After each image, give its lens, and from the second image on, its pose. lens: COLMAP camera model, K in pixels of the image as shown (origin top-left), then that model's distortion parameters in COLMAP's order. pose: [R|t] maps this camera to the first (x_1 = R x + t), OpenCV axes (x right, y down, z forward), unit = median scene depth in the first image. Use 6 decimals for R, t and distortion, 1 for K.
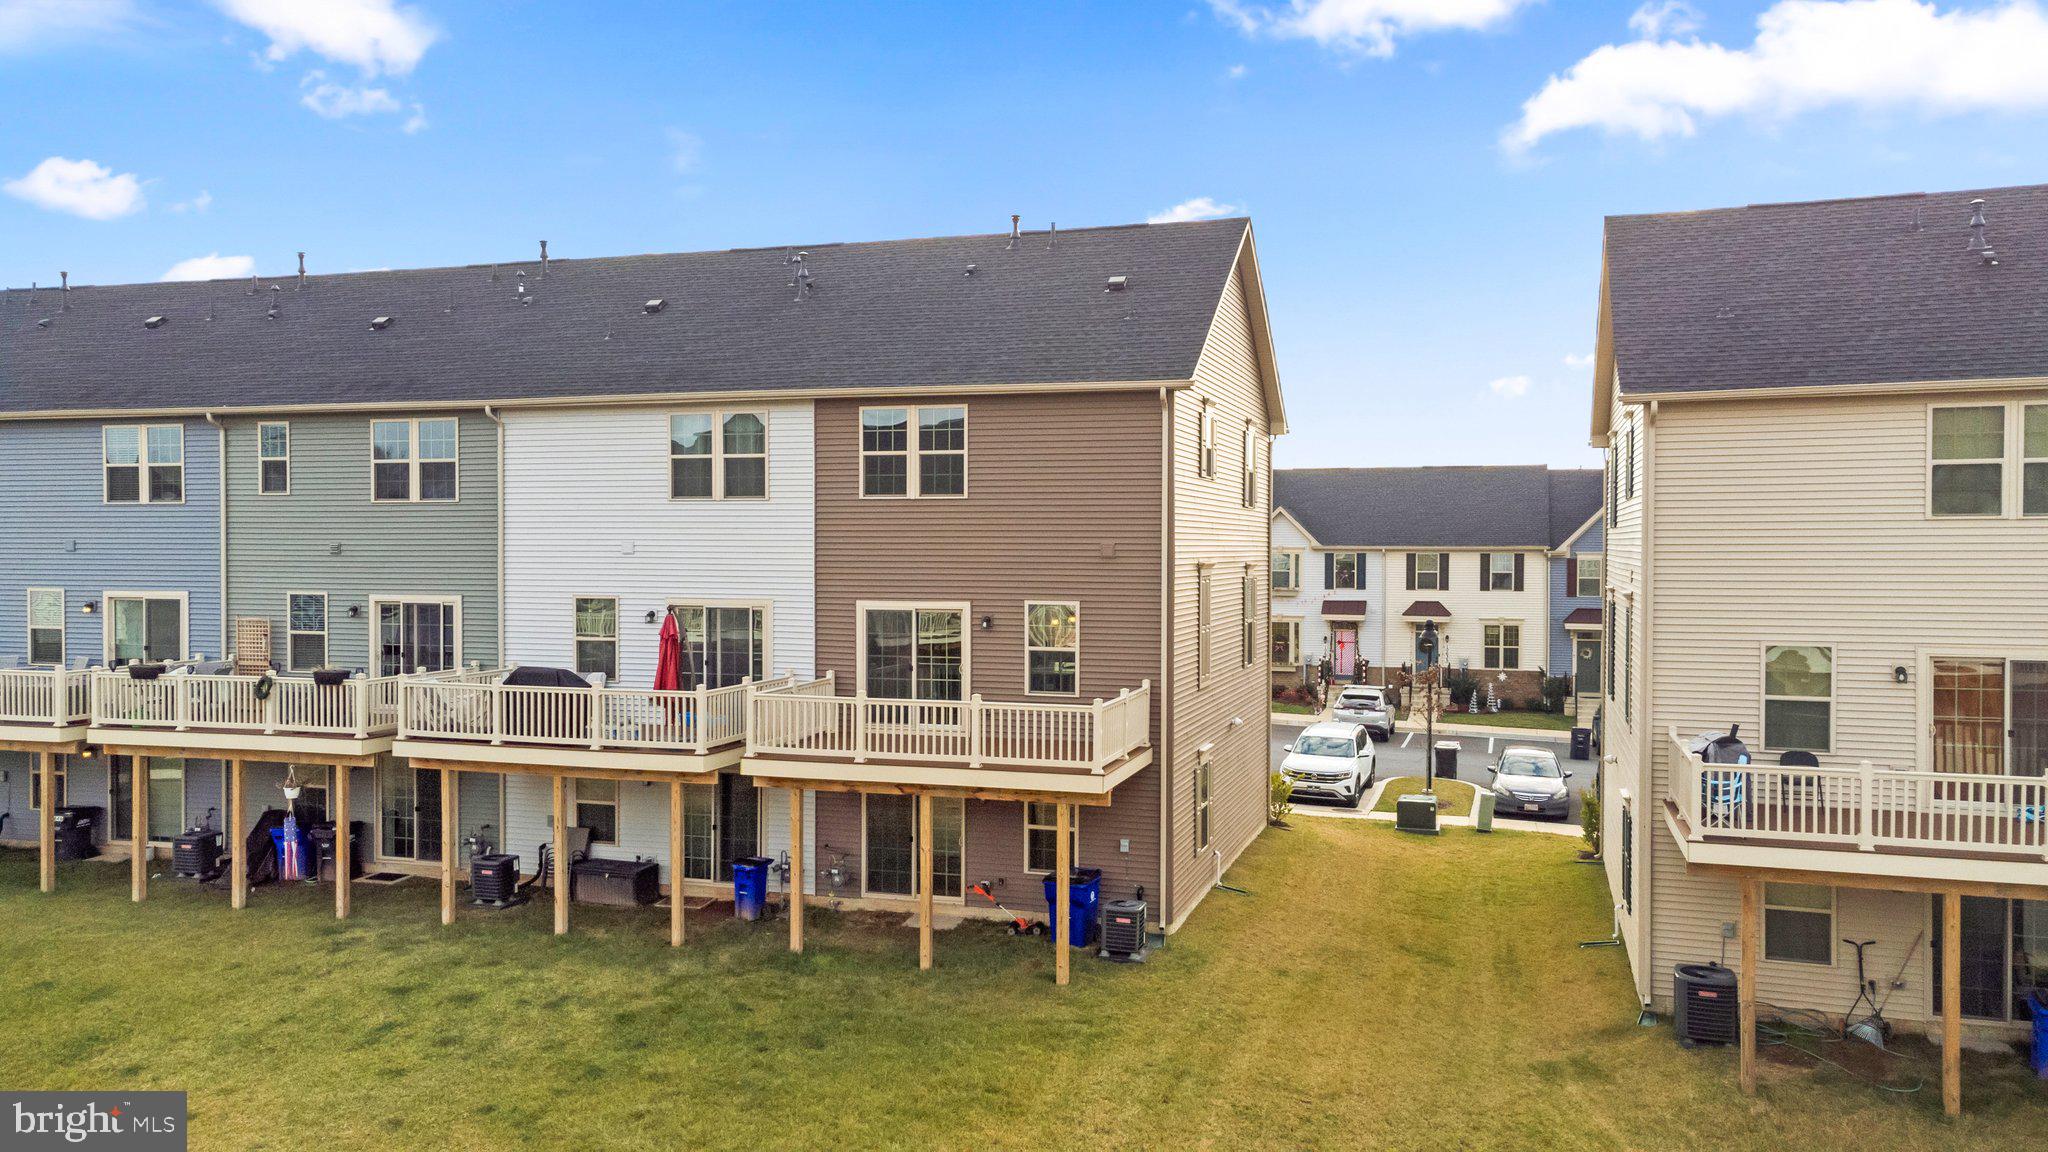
lens RADIAL K [[1527.5, 0, 1024.0], [0, 1527.5, 576.0], [0, 0, 1]] dist [0.000438, 0.083219]
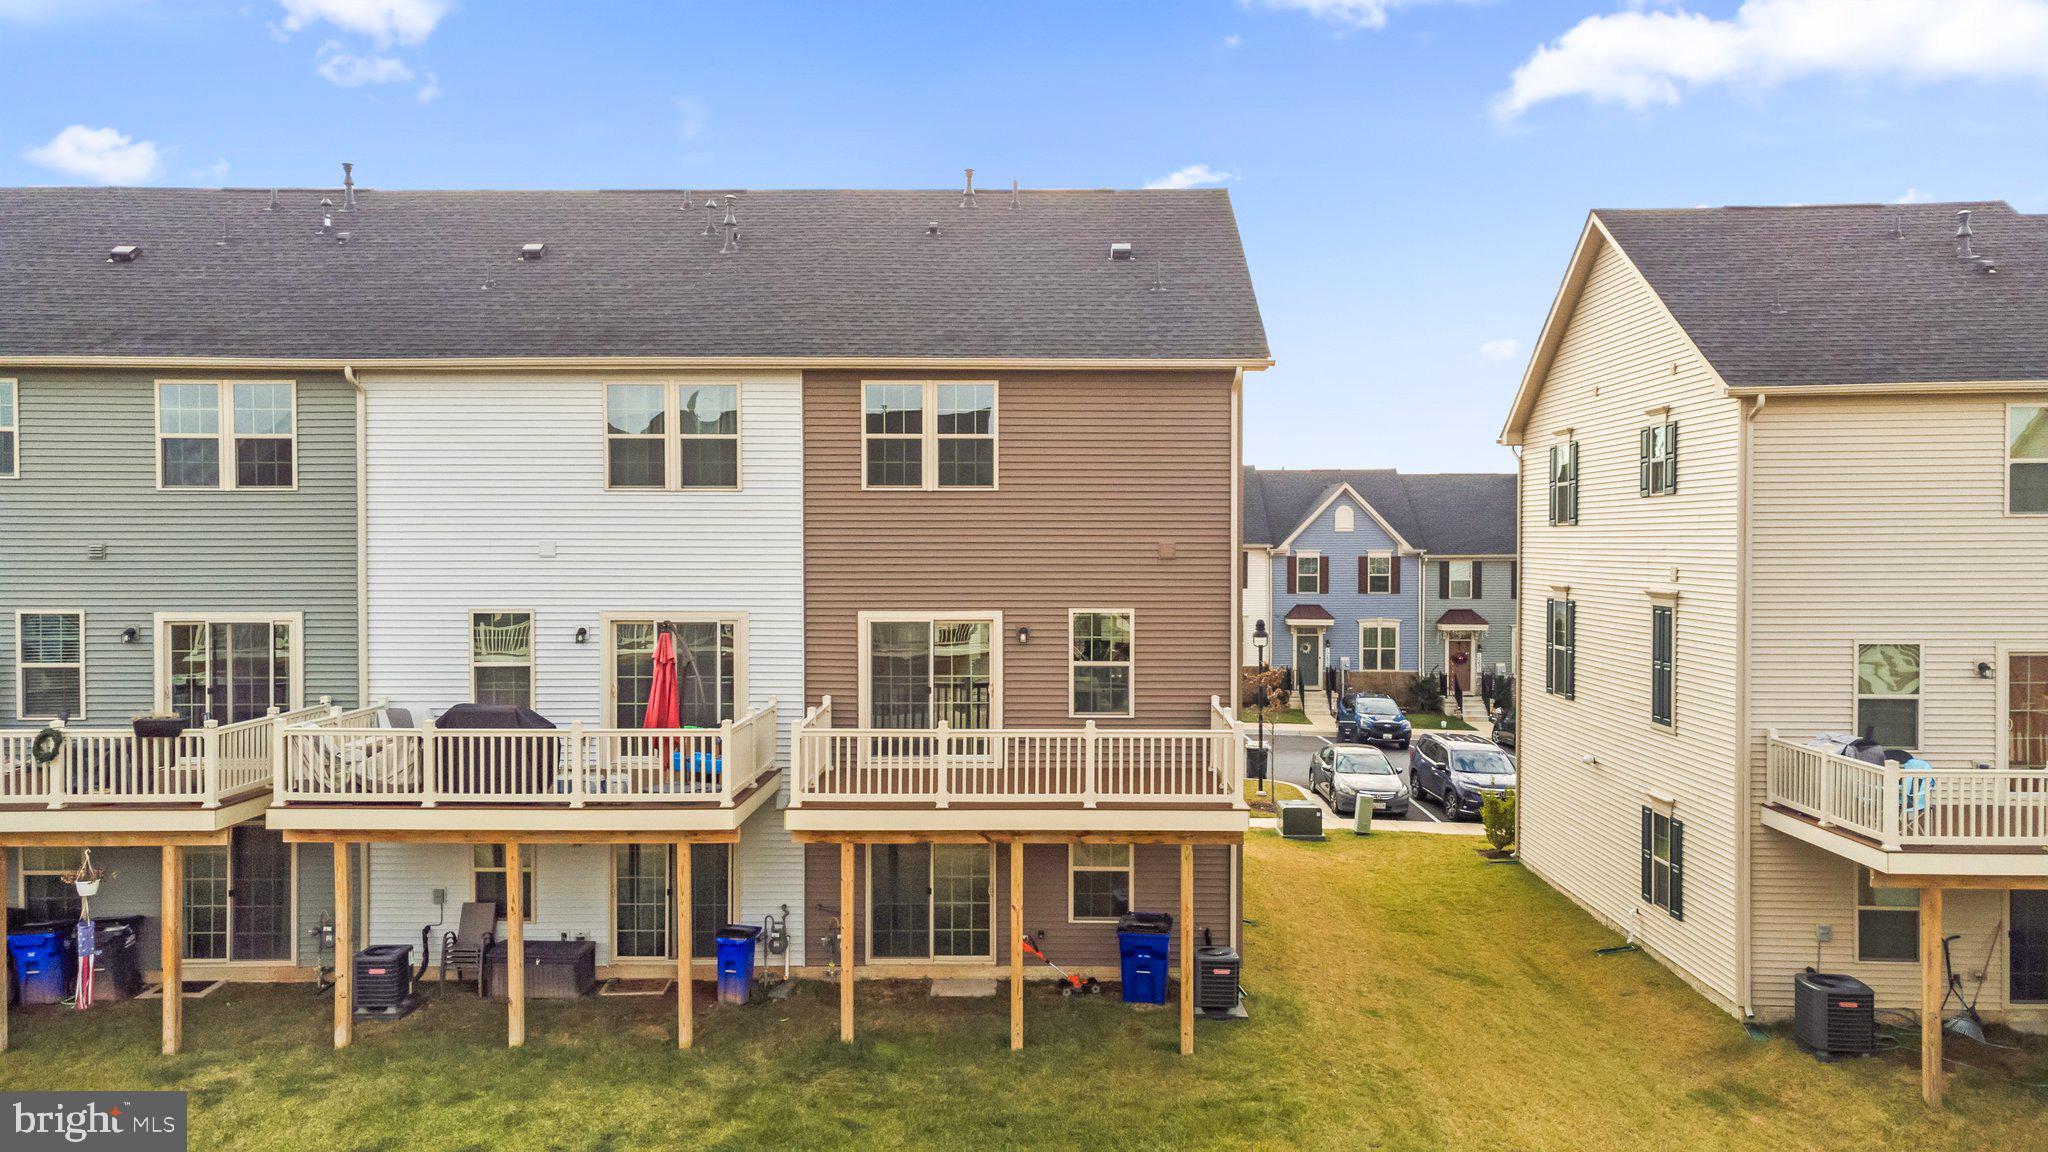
lens RADIAL K [[1527.5, 0, 1024.0], [0, 1527.5, 576.0], [0, 0, 1]] dist [0.000438, 0.083219]
pose [[0.957366, -0.008486, 0.288754, -0.267872], [0.008162, 0.999964, 0.002327, -0.004587], [-0.288763, 0.000129, 0.957400, 0.171707]]
